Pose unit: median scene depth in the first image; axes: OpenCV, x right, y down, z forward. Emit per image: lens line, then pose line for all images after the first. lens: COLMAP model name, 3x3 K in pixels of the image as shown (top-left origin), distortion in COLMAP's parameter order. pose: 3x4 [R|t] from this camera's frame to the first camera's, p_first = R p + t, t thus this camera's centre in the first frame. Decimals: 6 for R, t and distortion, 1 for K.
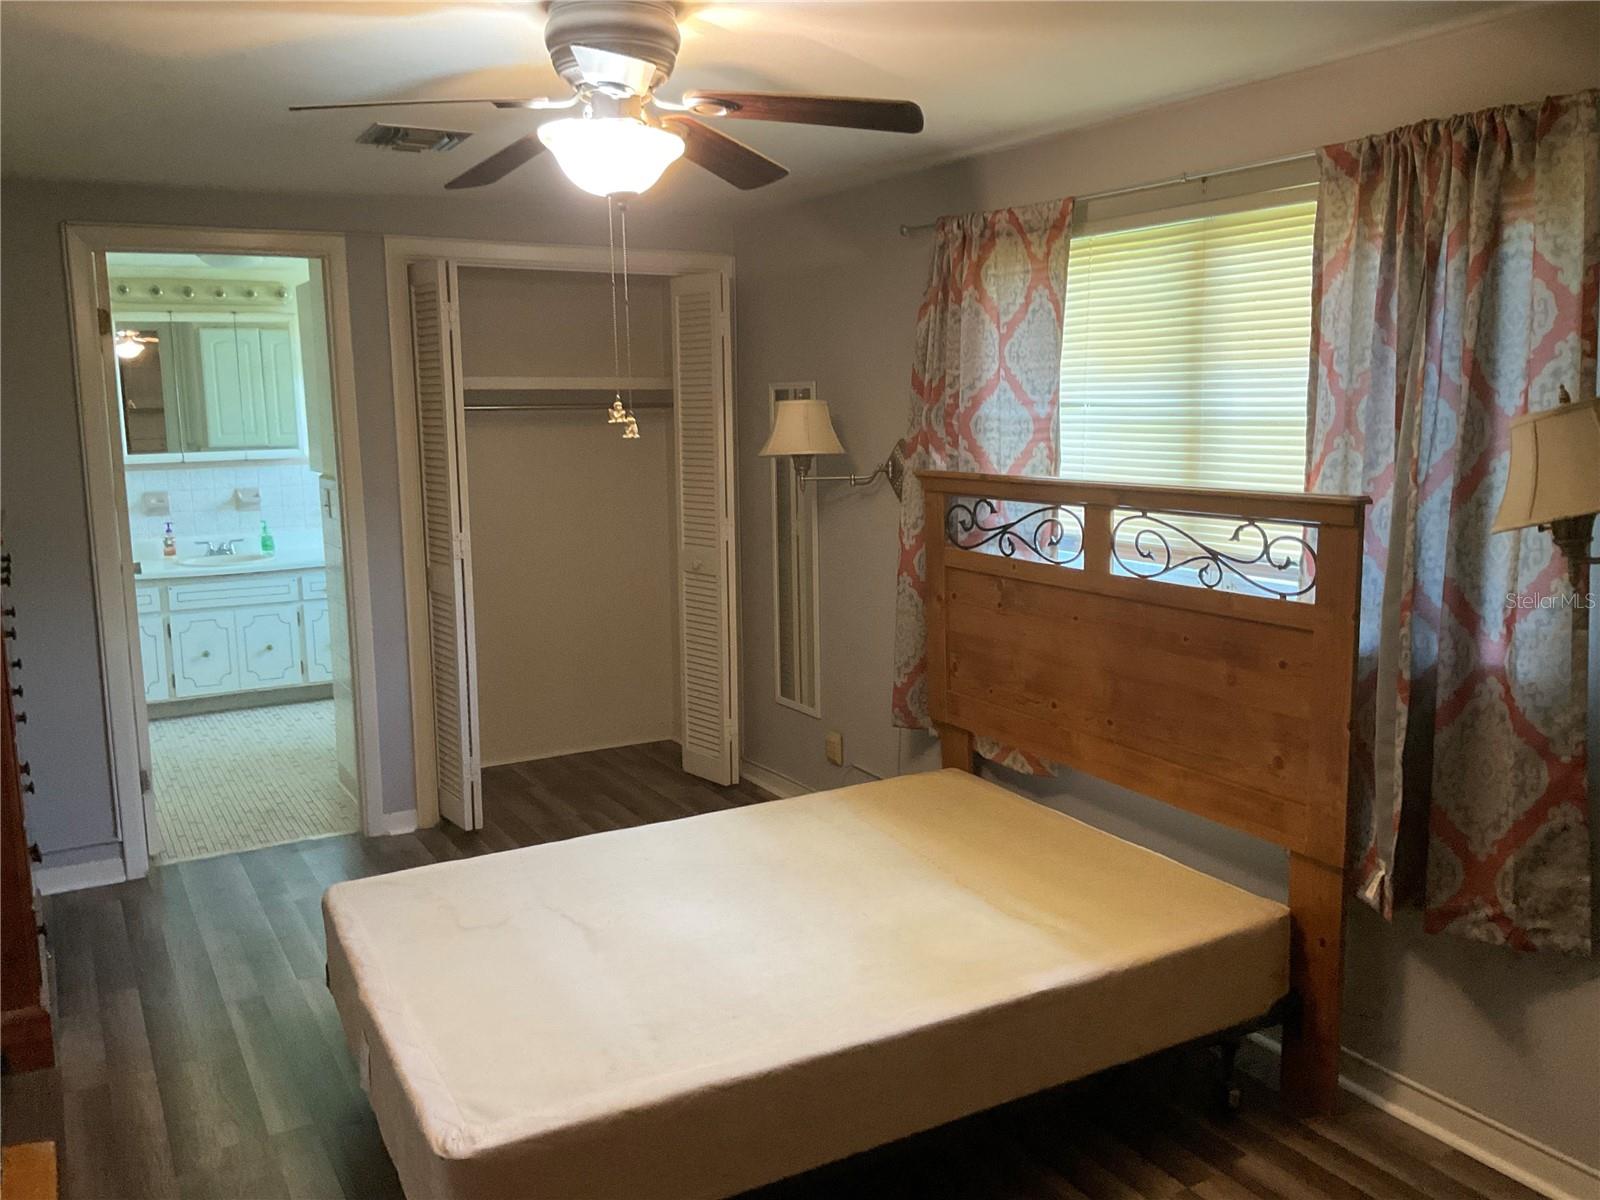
lens RADIAL K [[1350.7, 0, 796.7], [0, 1350.7, 602.9], [0, 0, 1]] dist [-0.009065, -0.012395]
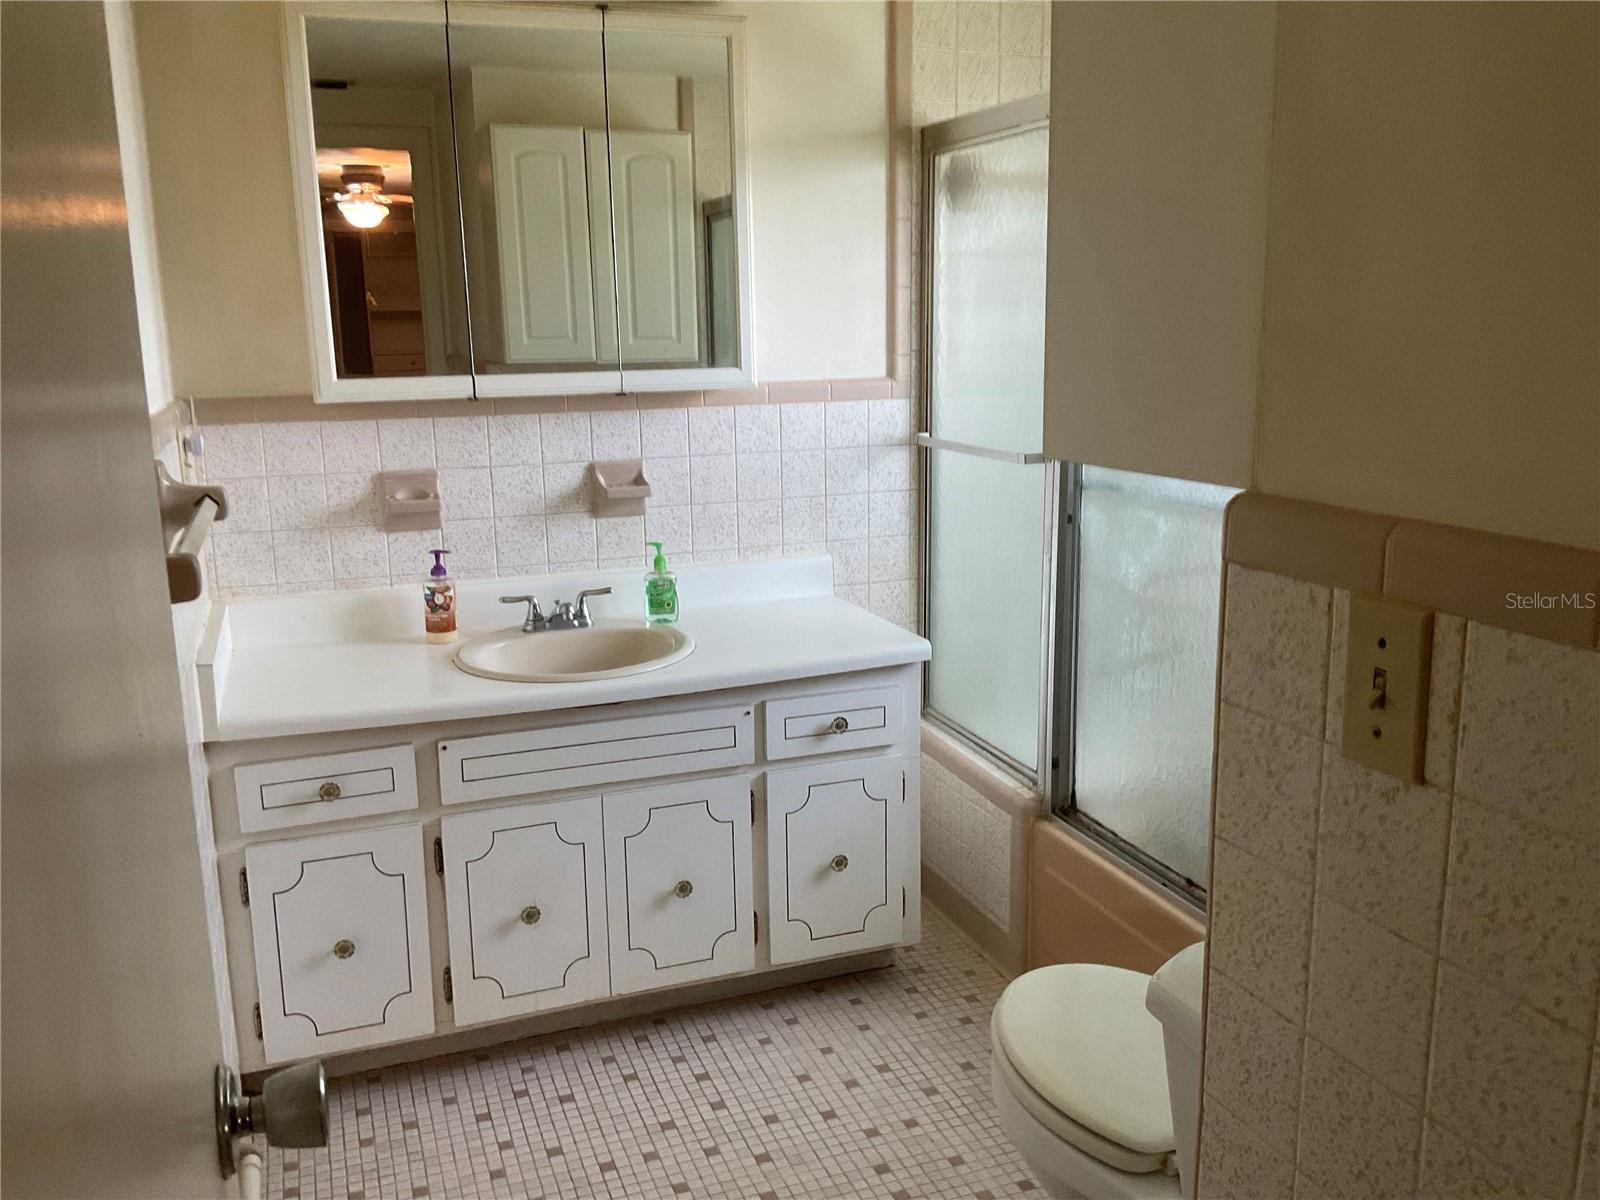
lens RADIAL K [[1350.7, 0, 803.1], [0, 1350.7, 597.4], [0, 0, 1]] dist [-0.009065, -0.012395]
pose [[0.987796, 0.033439, -0.152120, -0.296036], [-0.026039, 0.998391, 0.050381, -0.068422], [0.153560, -0.045805, 0.987077, 0.616990]]
